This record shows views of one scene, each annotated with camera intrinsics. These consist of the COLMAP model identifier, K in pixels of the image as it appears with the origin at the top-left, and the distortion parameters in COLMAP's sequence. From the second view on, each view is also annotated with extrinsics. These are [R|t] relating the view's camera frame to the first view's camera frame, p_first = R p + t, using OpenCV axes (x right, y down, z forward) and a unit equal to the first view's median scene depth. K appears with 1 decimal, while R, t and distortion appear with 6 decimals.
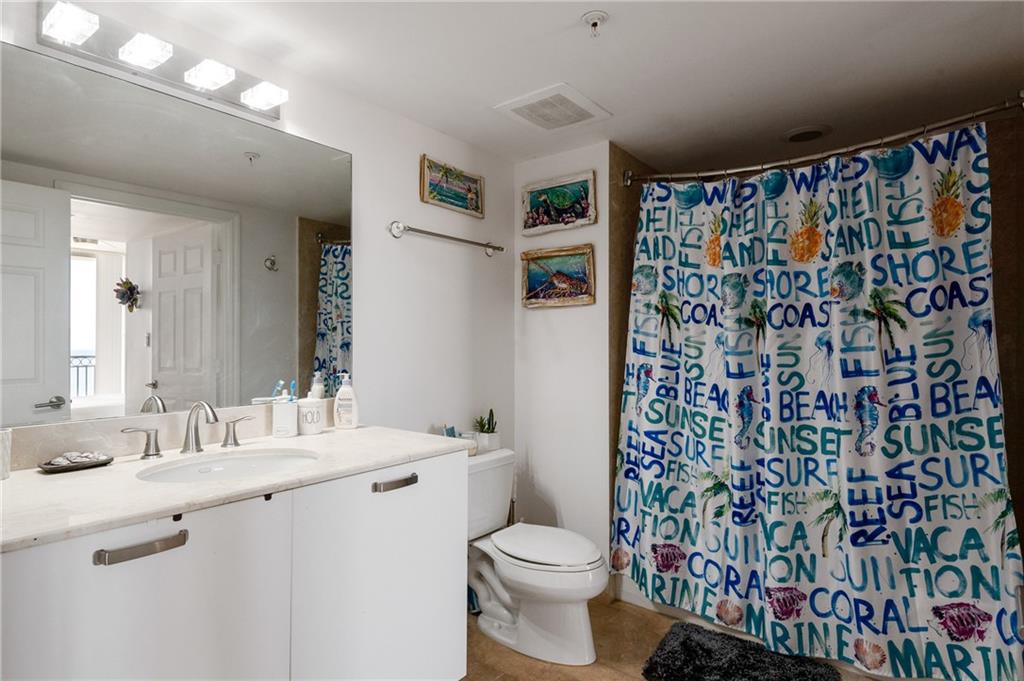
lens RADIAL K [[557.8, 0, 509.9], [0, 557.8, 340.9], [0, 0, 1]] dist [0.044173, -0.035245]
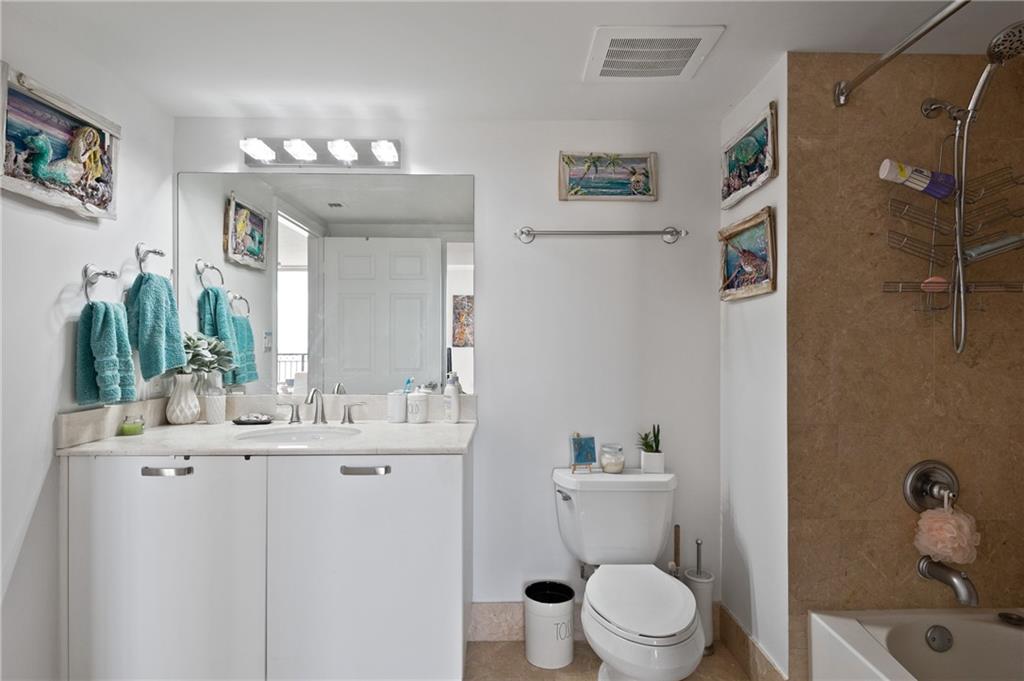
lens RADIAL K [[557.8, 0, 509.9], [0, 557.8, 340.9], [0, 0, 1]] dist [0.044173, -0.035245]
pose [[0.615076, -0.002115, -0.788465, 0.509701], [0.002241, 0.999997, -0.000935, -0.004788], [0.788465, -0.001192, 0.615079, 0.309258]]
